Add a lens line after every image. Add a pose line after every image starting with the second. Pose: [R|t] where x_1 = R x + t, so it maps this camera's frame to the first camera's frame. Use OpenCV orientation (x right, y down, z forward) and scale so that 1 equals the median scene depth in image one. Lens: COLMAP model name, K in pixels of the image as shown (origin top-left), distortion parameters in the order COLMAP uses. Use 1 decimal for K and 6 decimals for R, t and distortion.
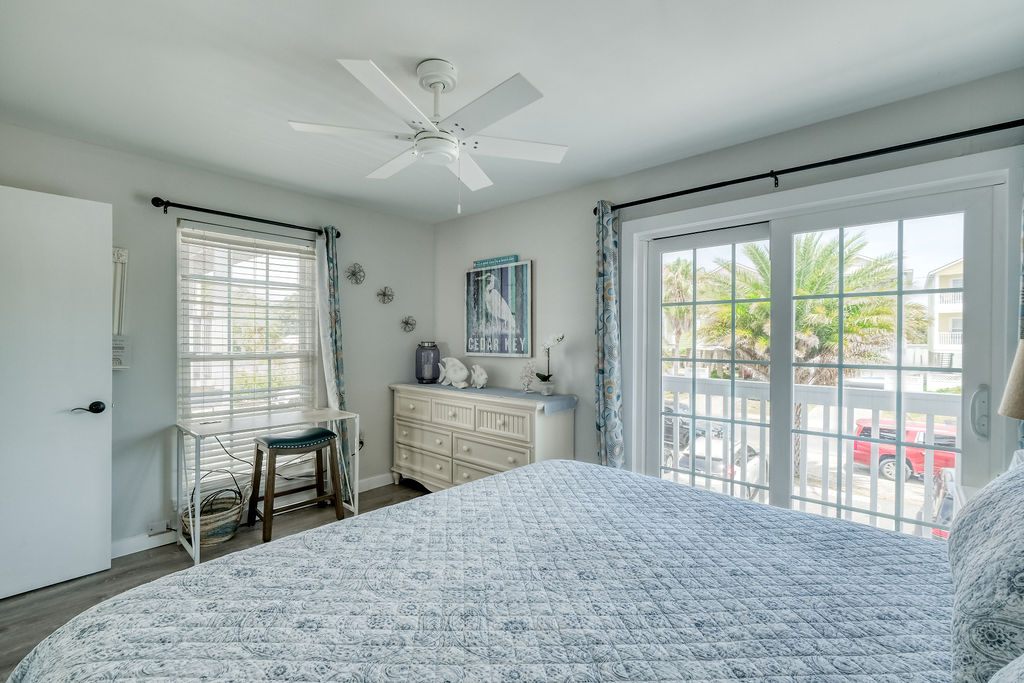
lens RADIAL K [[445.2, 0, 515.9], [0, 445.2, 340.1], [0, 0, 1]] dist [-0.004511, 0.000006]
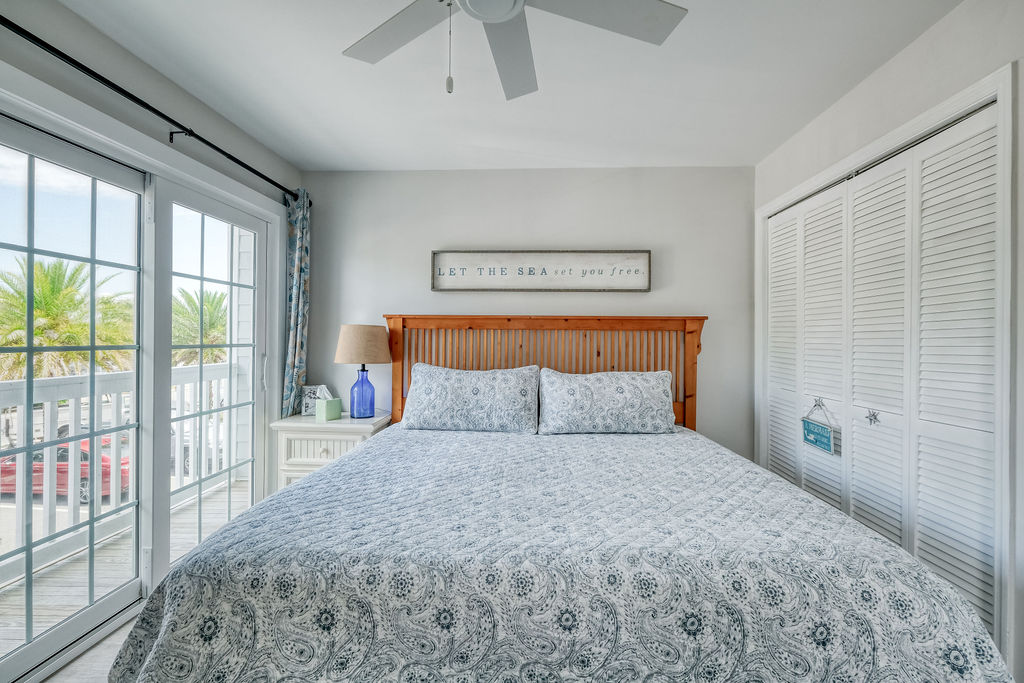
lens RADIAL K [[445.2, 0, 510.4], [0, 445.2, 340.6], [0, 0, 1]] dist [-0.004511, 0.000006]
pose [[-0.613868, -0.006907, 0.789378, -0.324636], [-0.000098, 0.999962, 0.008674, 0.020505], [-0.789409, 0.005248, -0.613846, 0.662961]]
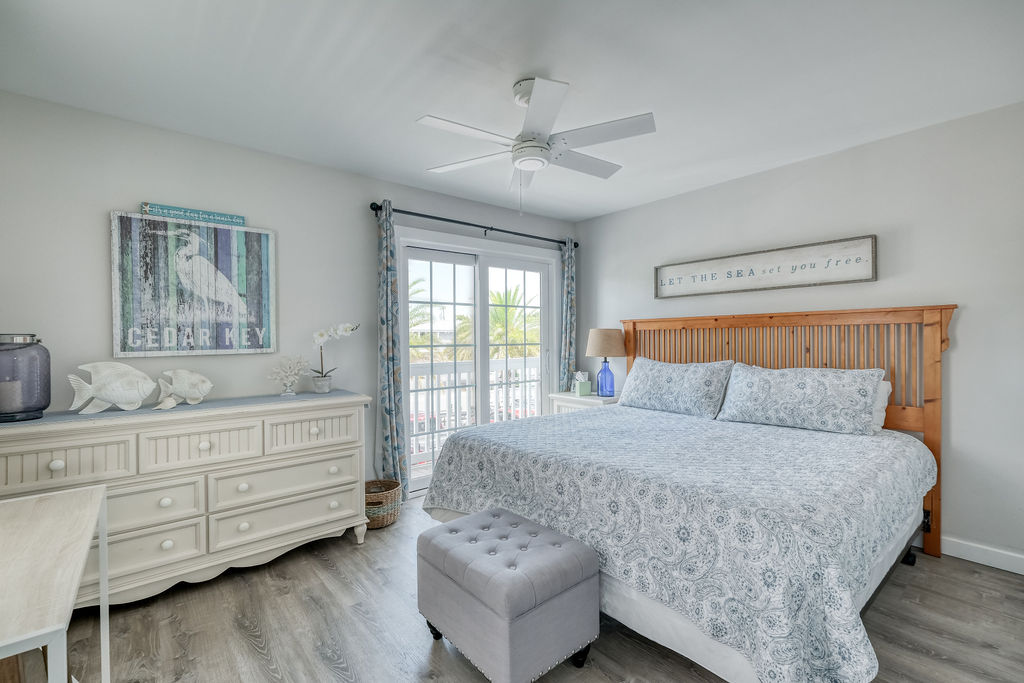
lens RADIAL K [[445.2, 0, 510.7], [0, 445.2, 341.2], [0, 0, 1]] dist [-0.004511, 0.000006]
pose [[0.157156, -0.005128, 0.987560, -0.652581], [0.019224, 0.999813, 0.002132, 0.023826], [-0.987387, 0.018649, 0.157225, 0.433650]]
